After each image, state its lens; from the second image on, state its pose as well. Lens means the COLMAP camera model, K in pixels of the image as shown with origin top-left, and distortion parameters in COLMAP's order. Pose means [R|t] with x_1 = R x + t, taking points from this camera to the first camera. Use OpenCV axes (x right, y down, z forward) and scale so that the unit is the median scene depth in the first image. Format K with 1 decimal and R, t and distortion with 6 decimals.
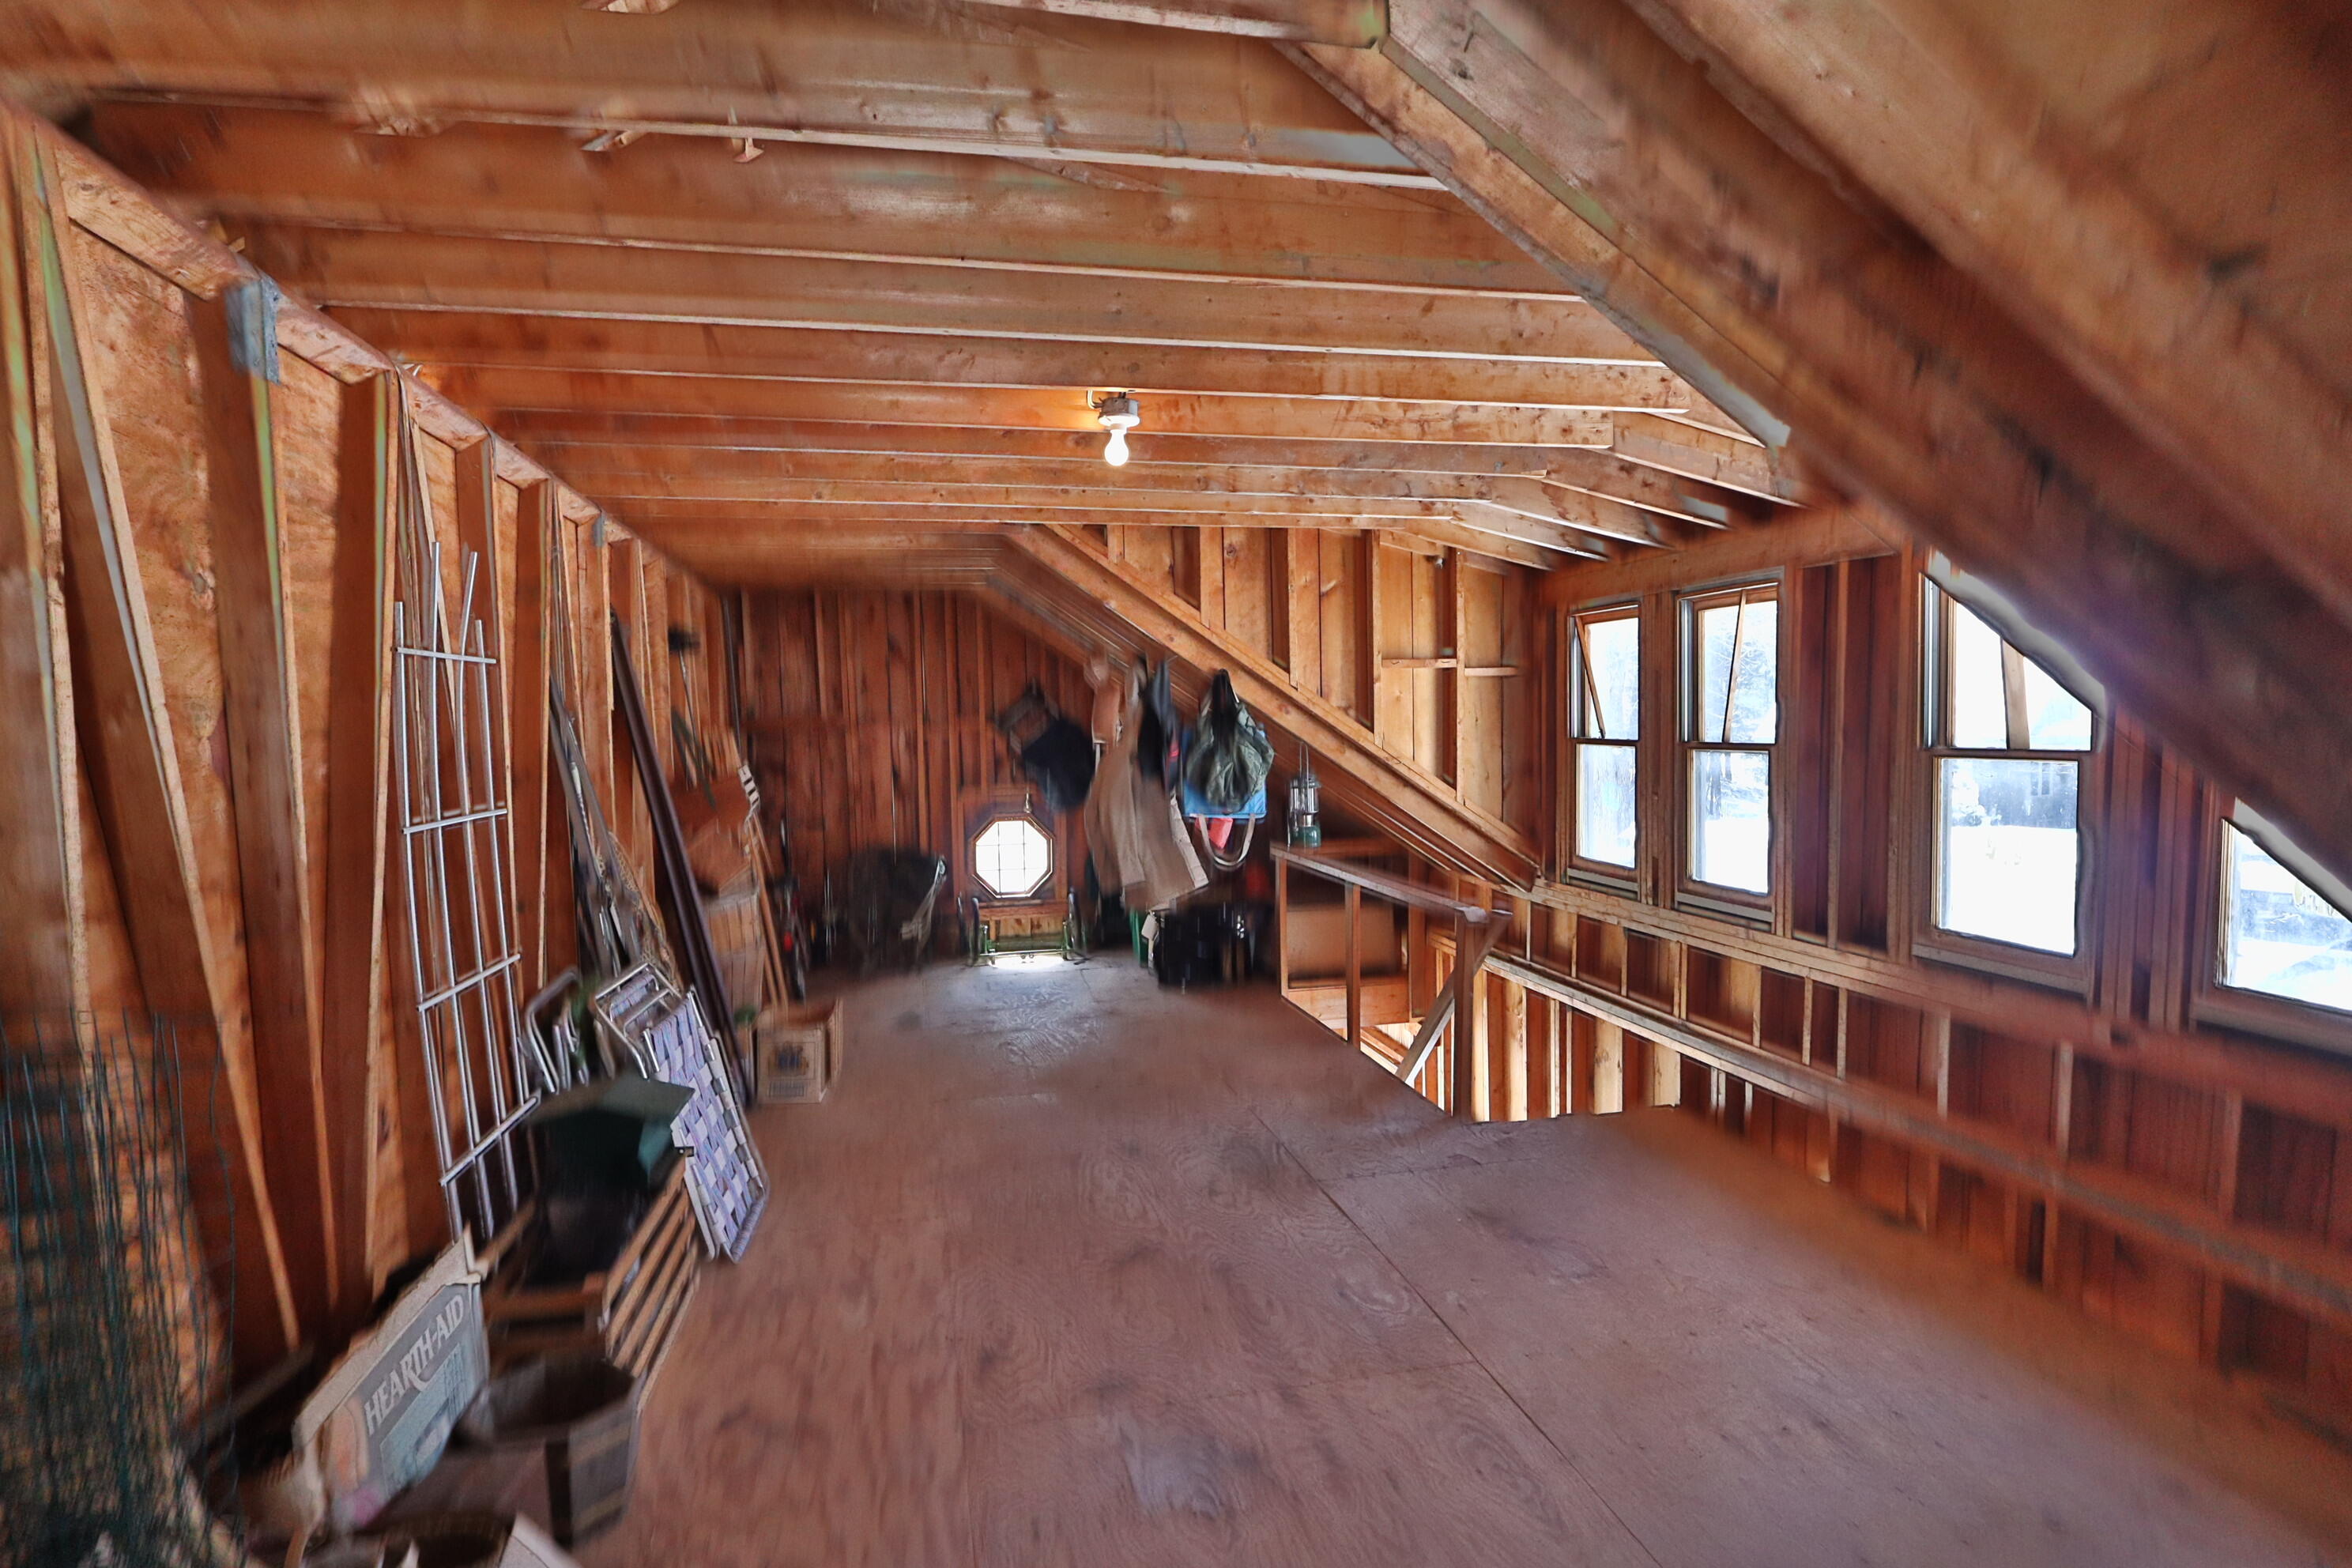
lens RADIAL K [[1270.7, 0, 1165.6], [0, 1270.7, 800.8], [0, 0, 1]] dist [0.013109, -0.023554]
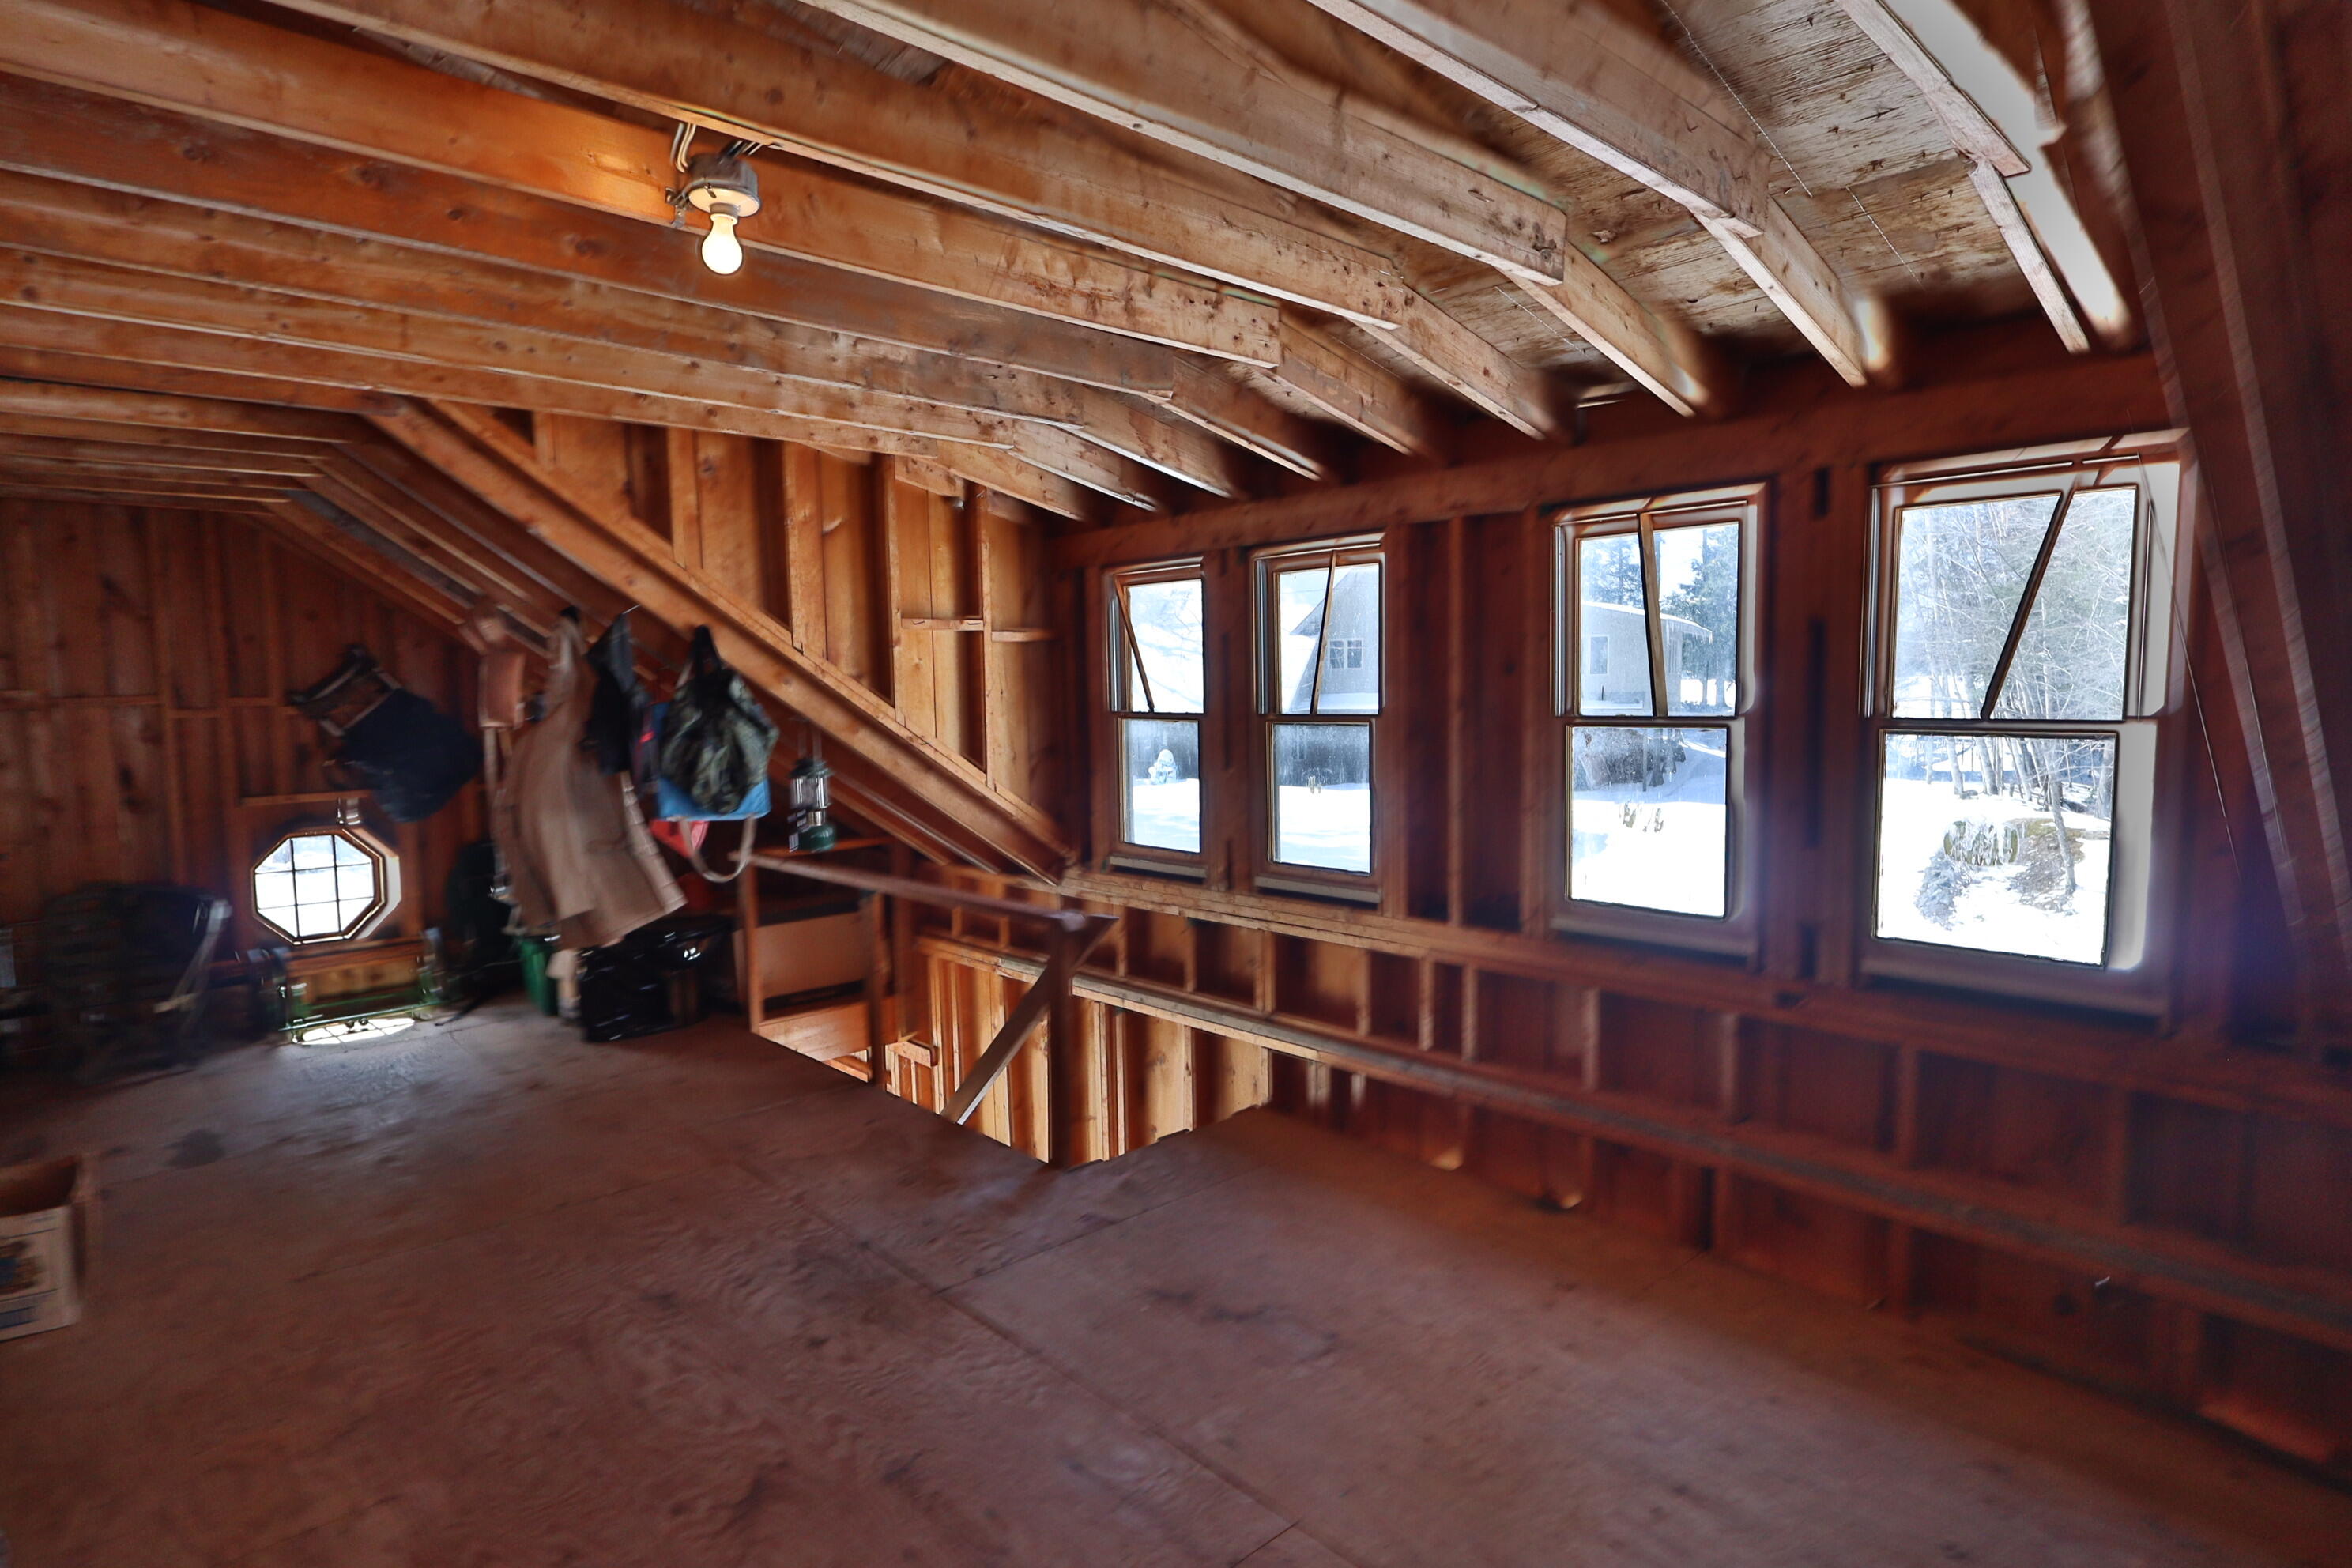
lens RADIAL K [[1270.7, 0, 1165.6], [0, 1270.7, 800.8], [0, 0, 1]] dist [0.013109, -0.023554]
pose [[0.865939, -0.043850, 0.498223, -0.102315], [0.034693, 0.999016, 0.027629, -0.010047], [-0.498945, -0.006640, 0.866608, 0.207857]]
